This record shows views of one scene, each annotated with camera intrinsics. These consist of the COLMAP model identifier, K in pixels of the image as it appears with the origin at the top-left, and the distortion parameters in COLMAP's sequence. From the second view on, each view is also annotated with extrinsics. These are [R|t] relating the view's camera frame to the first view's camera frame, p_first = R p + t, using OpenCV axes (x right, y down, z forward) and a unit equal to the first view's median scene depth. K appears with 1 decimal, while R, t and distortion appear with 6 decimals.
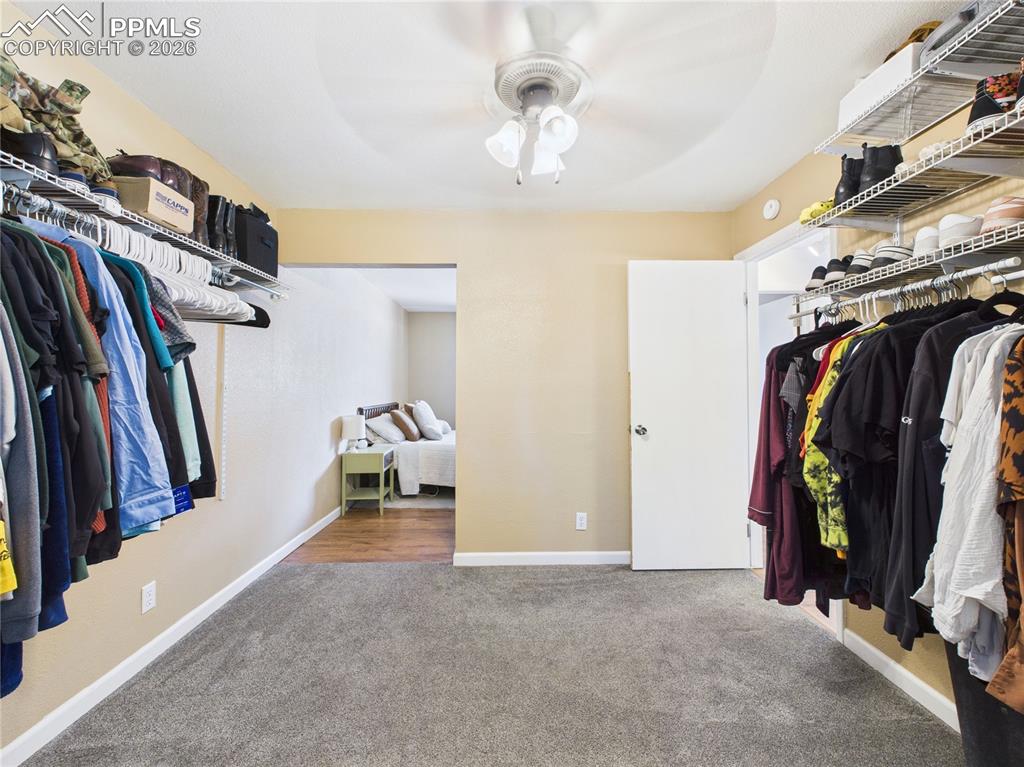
lens RADIAL K [[409.8, 0, 512.5], [0, 409.8, 391.2], [0, 0, 1]] dist [-0.001084, -0.000170]
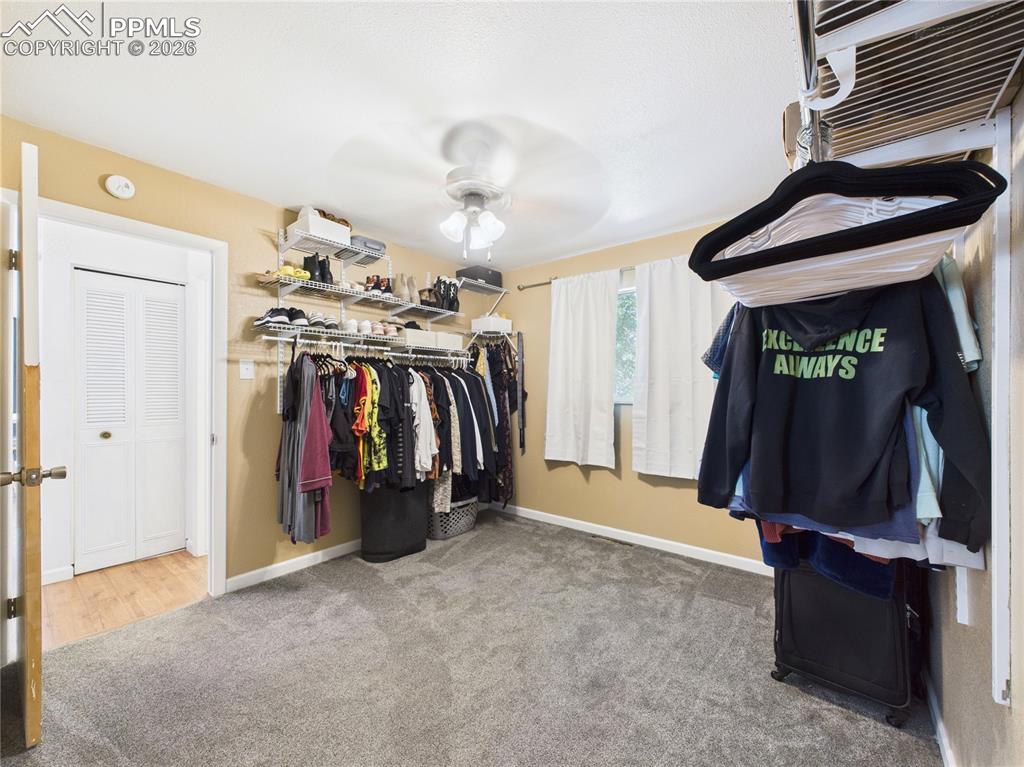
lens RADIAL K [[414.2, 0, 513.3], [0, 414.2, 386.3], [0, 0, 1]] dist [0.001146, 0.000110]
pose [[-0.758850, -0.006655, 0.651231, -1.029976], [-0.003477, 0.999975, 0.006167, -0.054124], [-0.651256, 0.002415, -0.758854, 2.013895]]
